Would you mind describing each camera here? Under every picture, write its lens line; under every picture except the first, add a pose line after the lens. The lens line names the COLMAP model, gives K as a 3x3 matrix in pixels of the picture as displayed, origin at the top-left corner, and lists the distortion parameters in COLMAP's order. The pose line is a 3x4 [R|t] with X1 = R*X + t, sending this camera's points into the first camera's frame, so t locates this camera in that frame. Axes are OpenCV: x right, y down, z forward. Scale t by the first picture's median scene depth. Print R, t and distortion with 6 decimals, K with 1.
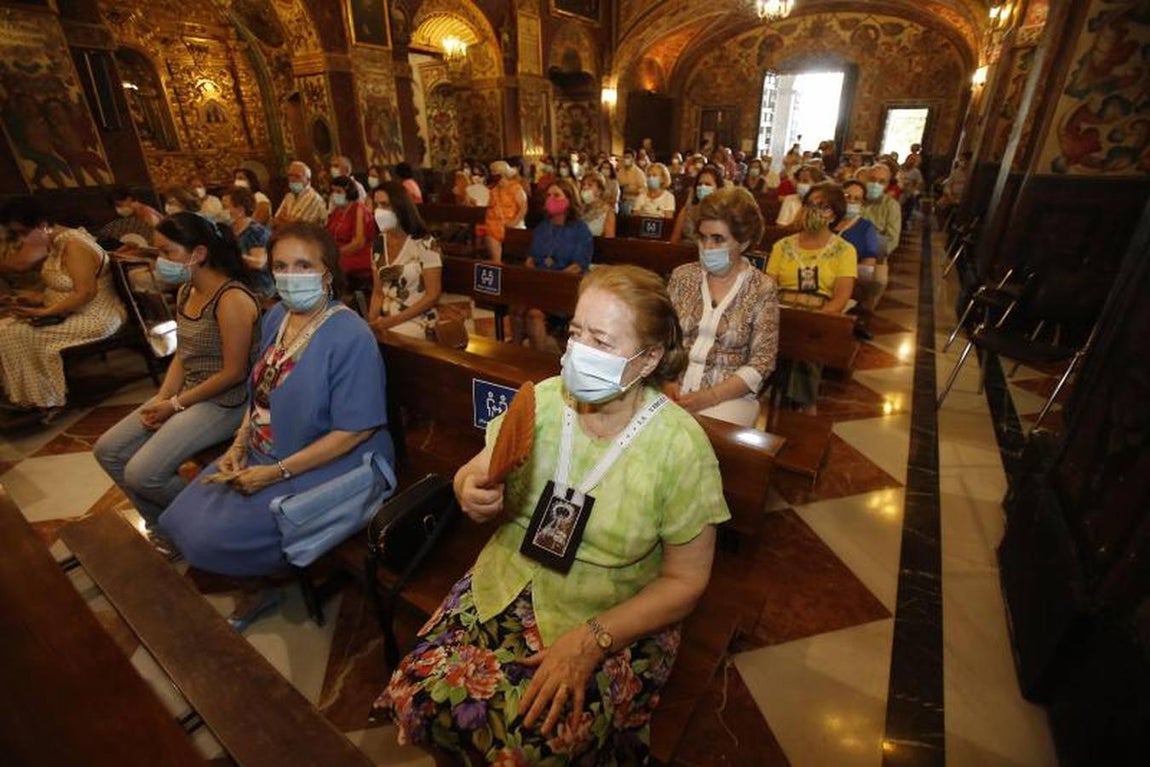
lens RADIAL K [[530.3, 0, 573.4], [0, 530.3, 406.5], [0, 0, 1]] dist [-0.060518, 0.018388]
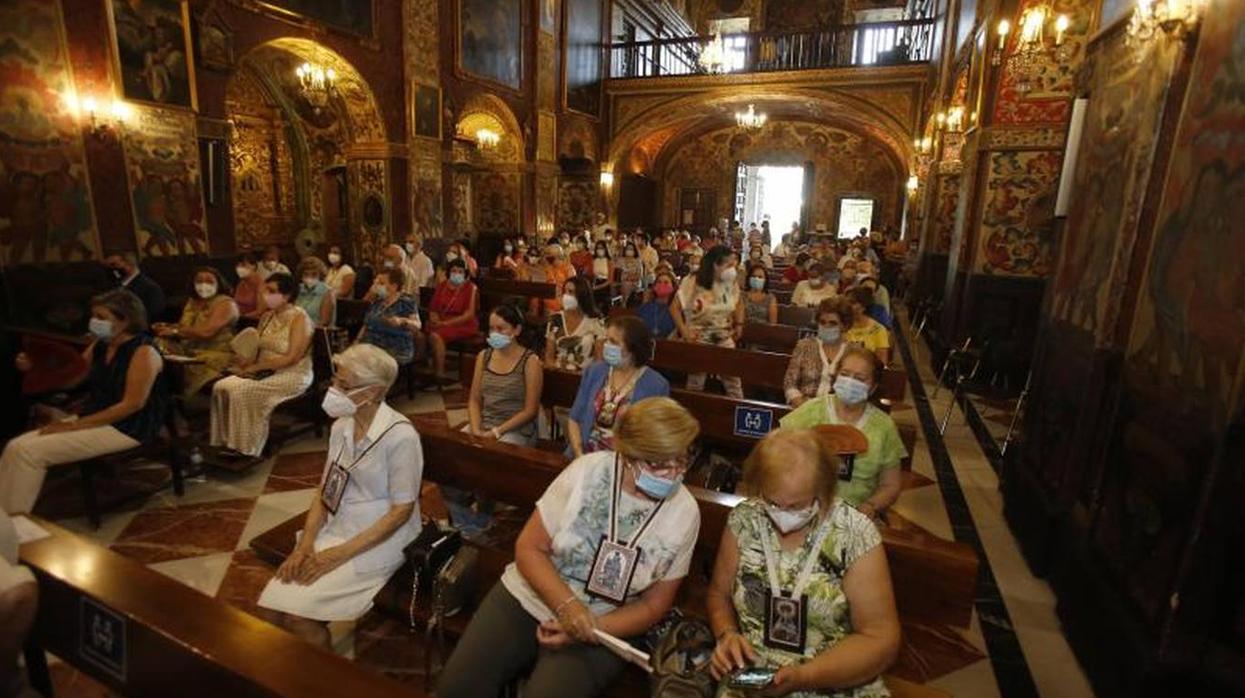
lens RADIAL K [[602.5, 0, 624.1], [0, 602.5, 349.7], [0, 0, 1]] dist [-0.088028, 0.039314]
pose [[0.981622, 0.002005, 0.190826, -0.189224], [0.040537, 0.974934, -0.218770, 0.037434], [-0.186482, 0.222485, 0.956935, -0.176742]]
